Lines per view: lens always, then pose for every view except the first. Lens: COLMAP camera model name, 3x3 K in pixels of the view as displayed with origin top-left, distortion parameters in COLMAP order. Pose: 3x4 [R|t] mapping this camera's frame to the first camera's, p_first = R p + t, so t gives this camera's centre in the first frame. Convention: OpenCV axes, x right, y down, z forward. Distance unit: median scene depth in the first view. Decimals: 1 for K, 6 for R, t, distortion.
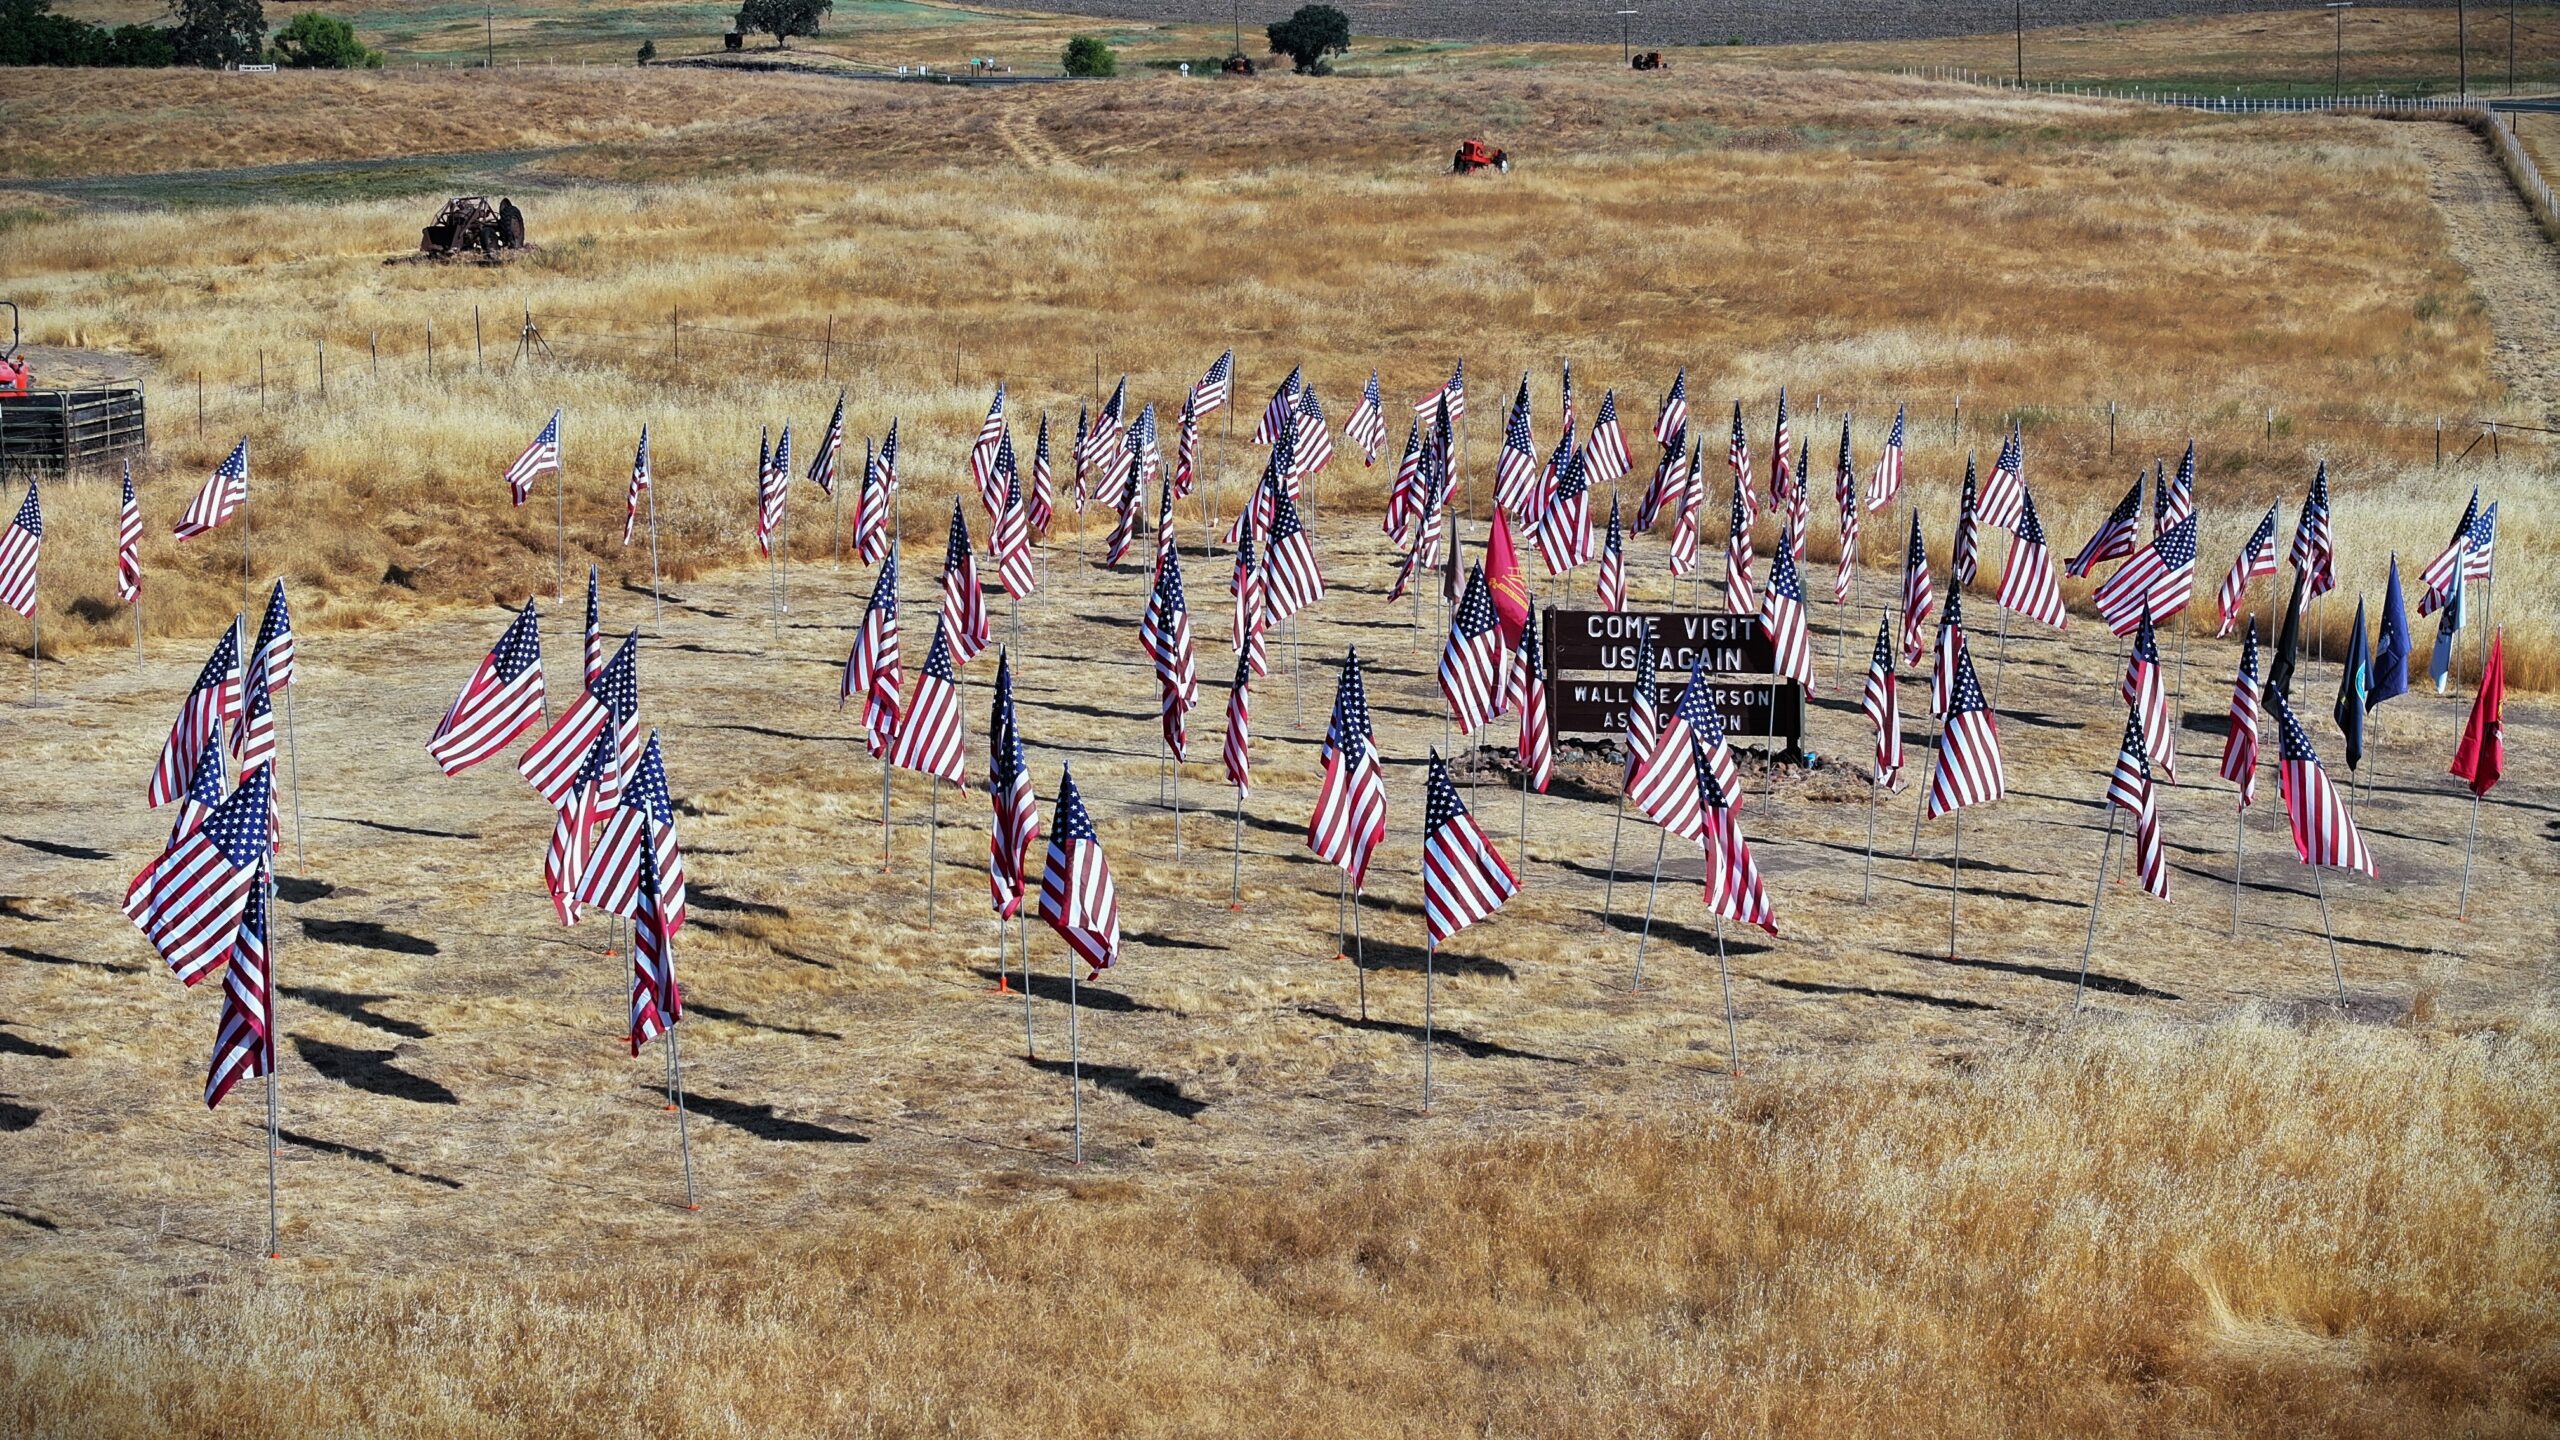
lens RADIAL K [[5137.5, 0, 1277.1], [0, 5137.5, 714.5], [0, 0, 1]] dist [-0.130285, 0.000000]
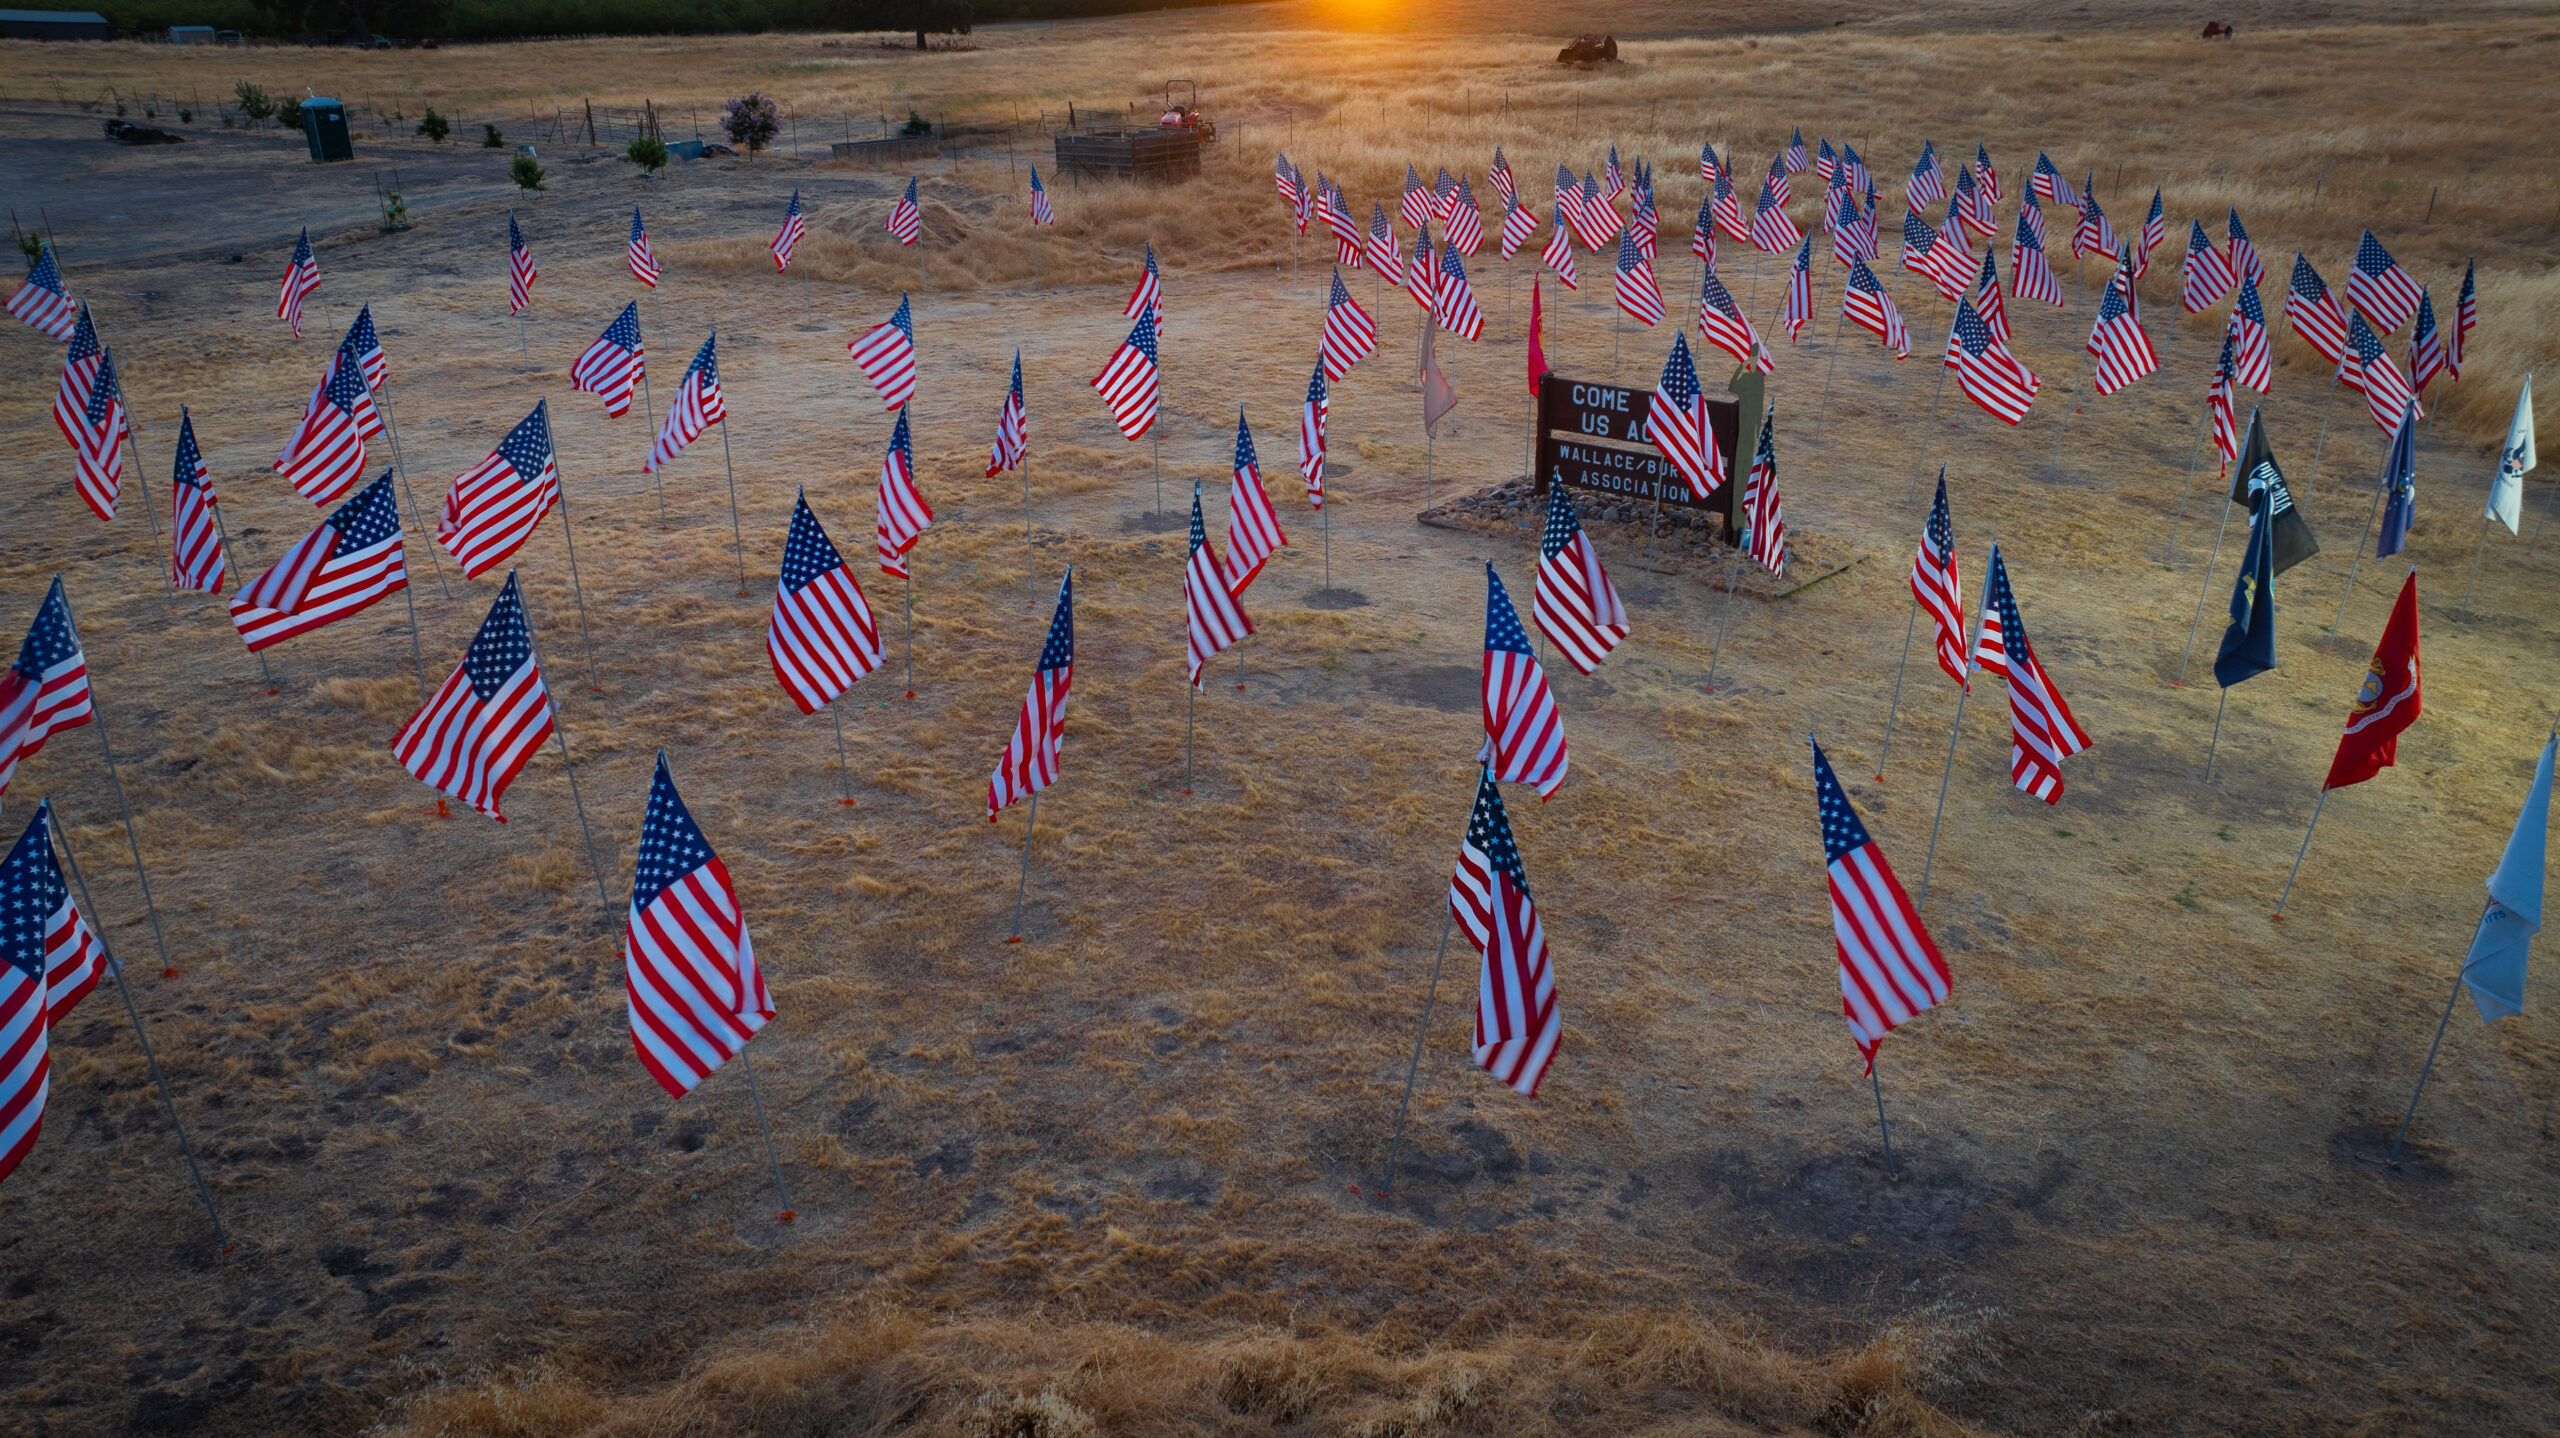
lens RADIAL K [[1800.9, 0, 1281.2], [0, 1800.9, 723.5], [0, 0, 1]] dist [-0.039051, 0.041388]
pose [[0.893201, 0.167600, -0.417256, 0.180884], [-0.055308, 0.961844, 0.267950, -0.049910], [0.446243, -0.216255, 0.868390, 0.610956]]
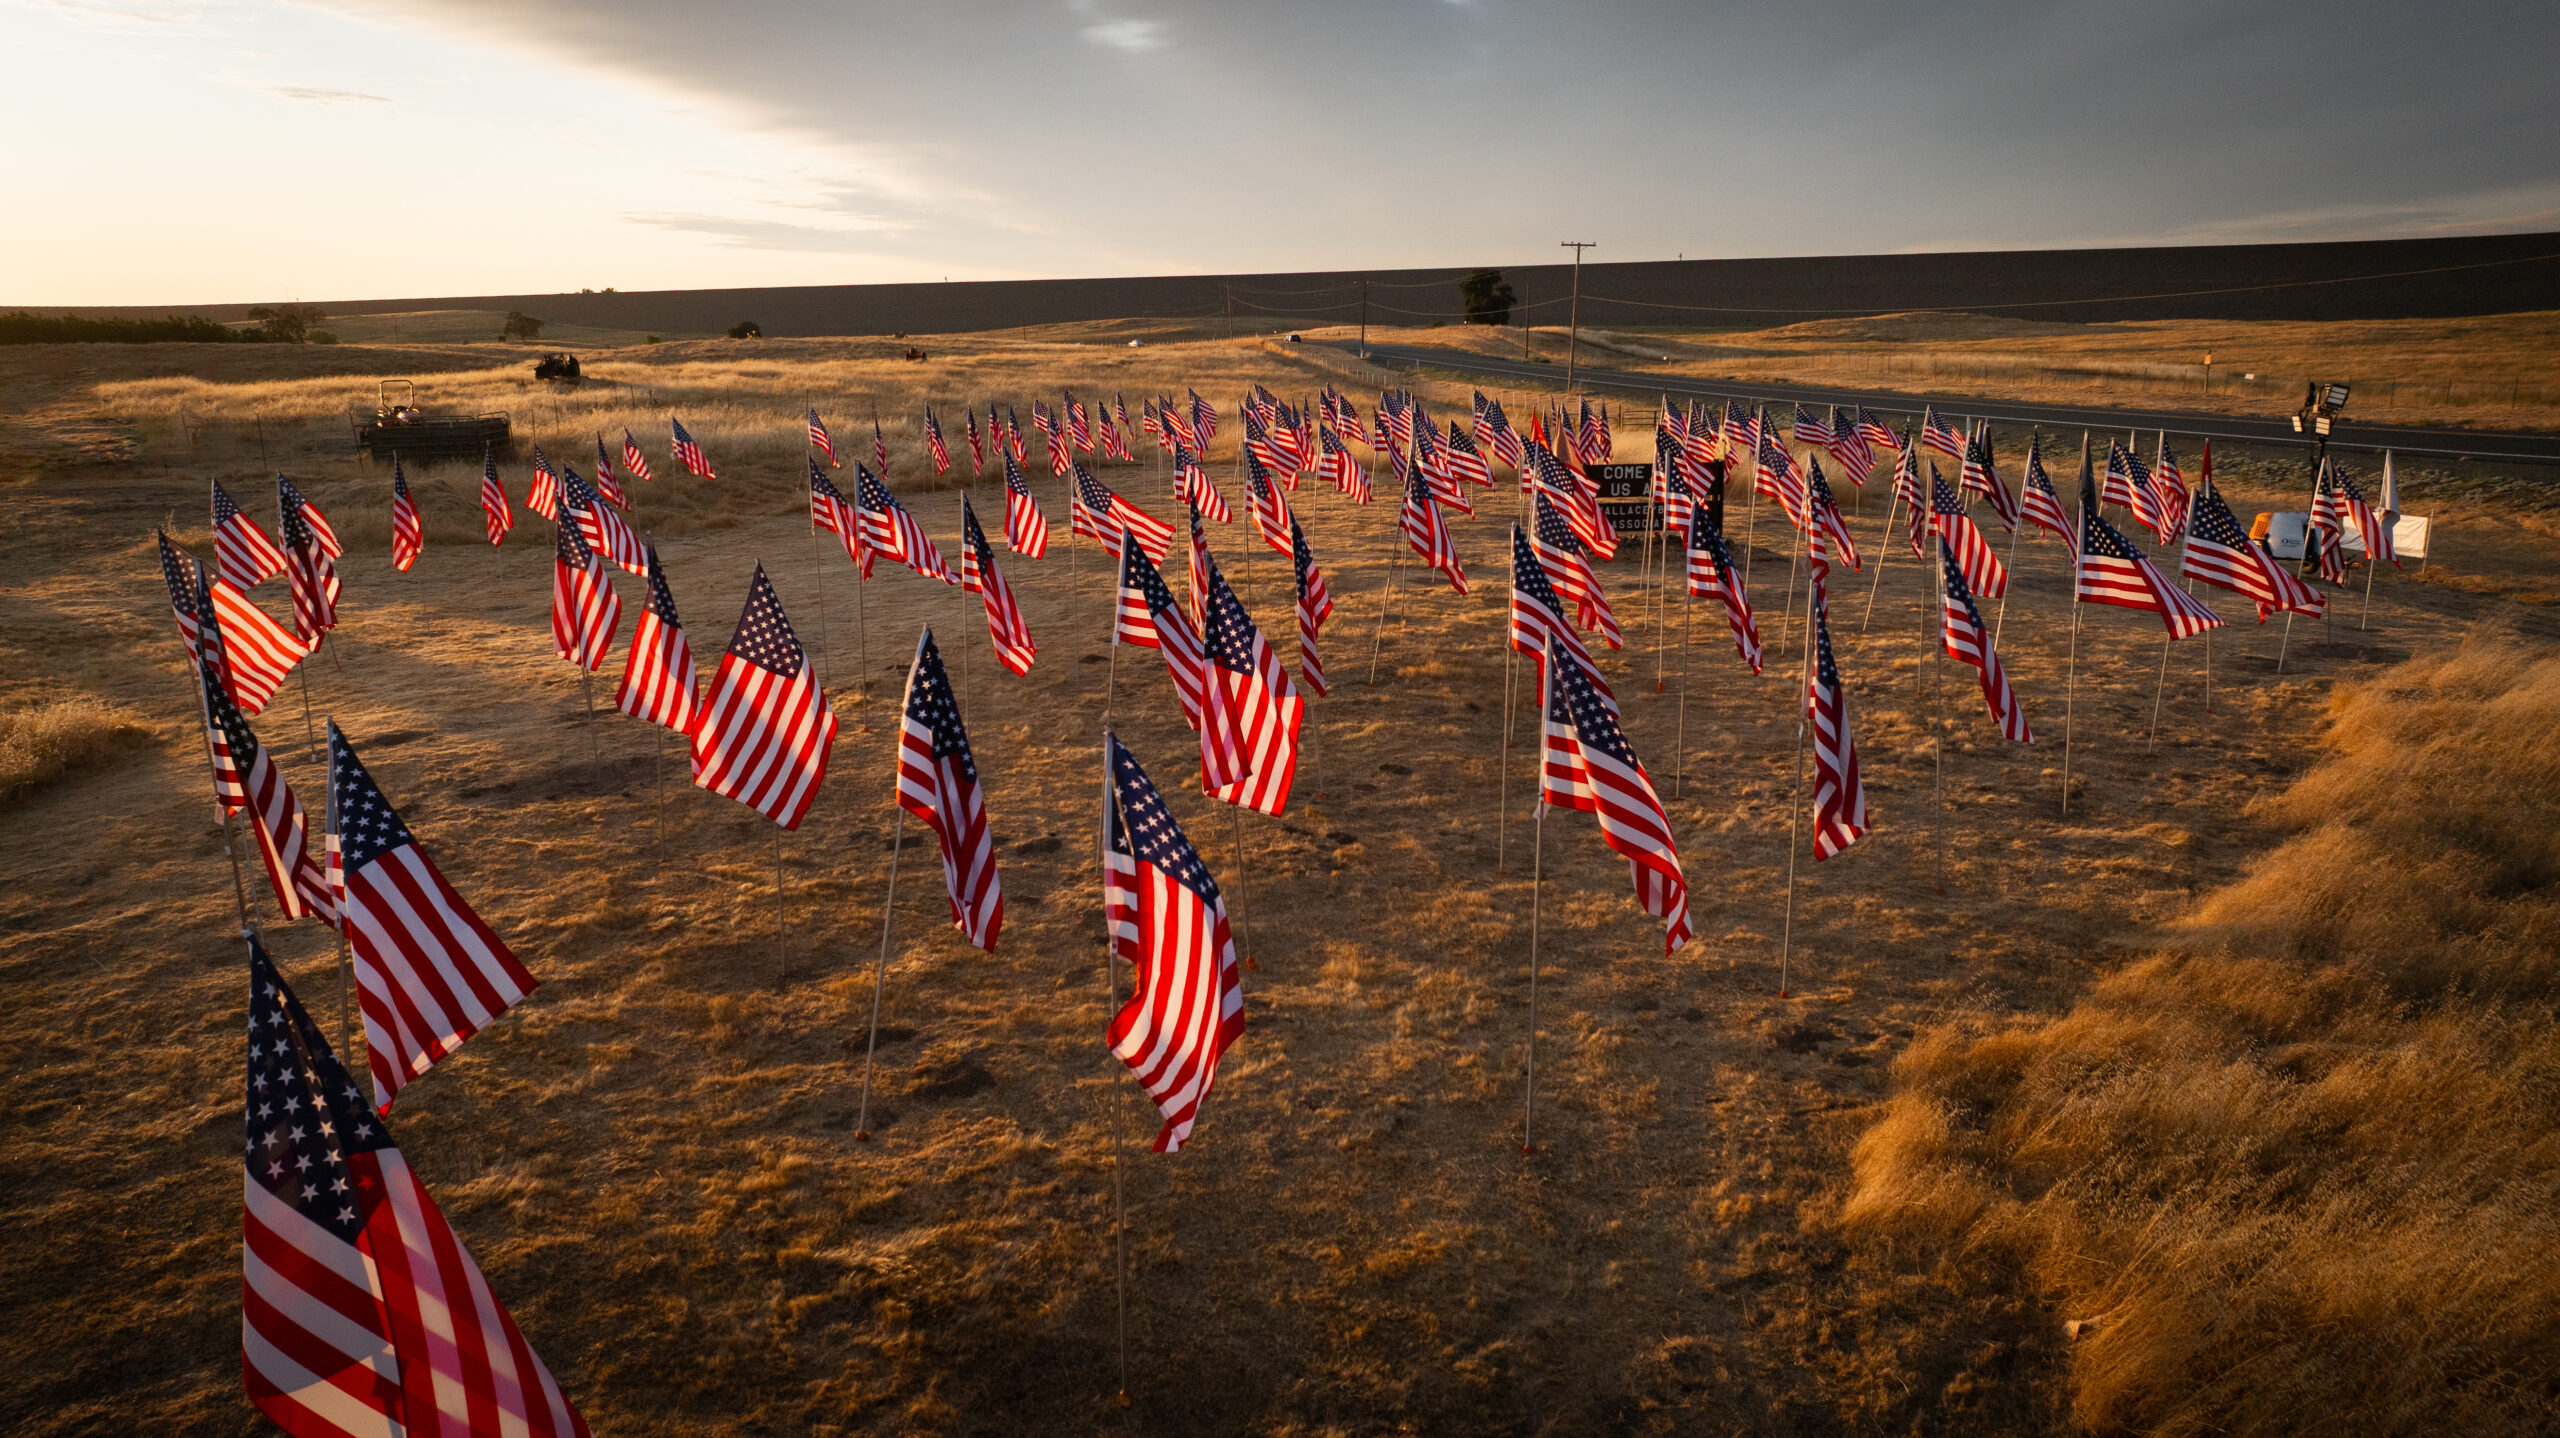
lens RADIAL K [[1800.9, 0, 1269.1], [0, 1800.9, 714.2], [0, 0, 1]] dist [-0.039051, 0.041388]
pose [[0.953227, -0.071314, 0.293723, -0.243336], [0.049847, 0.995552, 0.079946, 0.011683], [-0.298118, -0.061565, 0.952541, 0.430502]]
